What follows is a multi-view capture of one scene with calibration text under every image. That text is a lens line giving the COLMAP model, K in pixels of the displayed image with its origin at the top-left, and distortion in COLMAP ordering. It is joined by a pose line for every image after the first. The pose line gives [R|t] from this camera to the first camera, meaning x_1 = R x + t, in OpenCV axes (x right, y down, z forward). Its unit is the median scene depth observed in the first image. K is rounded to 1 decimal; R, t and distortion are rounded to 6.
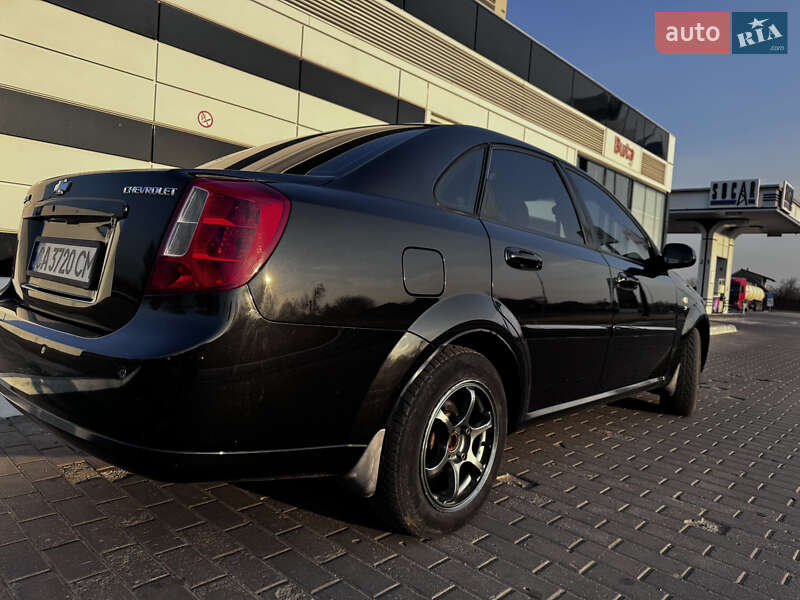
lens RADIAL K [[575.3, 0, 405.5], [0, 575.3, 303.8], [0, 0, 1]] dist [-0.003693, 0.005965]
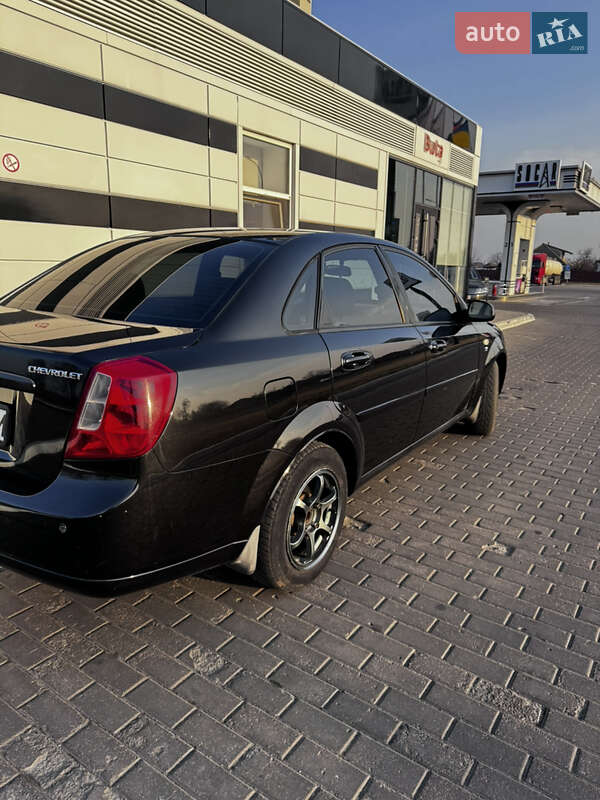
lens RADIAL K [[573.6, 0, 296.8], [0, 573.6, 402.8], [0, 0, 1]] dist [0.039945, -0.044996]
pose [[0.989410, -0.080579, 0.120728, -0.064740], [0.055448, 0.978496, 0.198672, -0.224102], [-0.134141, -0.189874, 0.972602, -0.158703]]
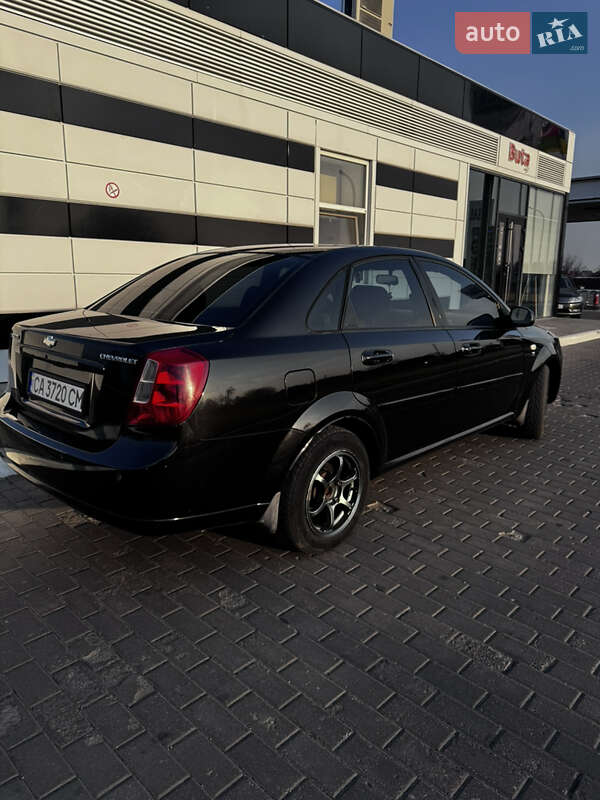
lens RADIAL K [[571.5, 0, 295.9], [0, 571.5, 403.4], [0, 0, 1]] dist [0.065297, -0.084092]
pose [[0.997824, -0.052686, -0.039648, 0.058745], [0.058741, 0.983431, 0.171502, -0.204753], [0.029955, -0.173458, 0.984386, -0.348883]]
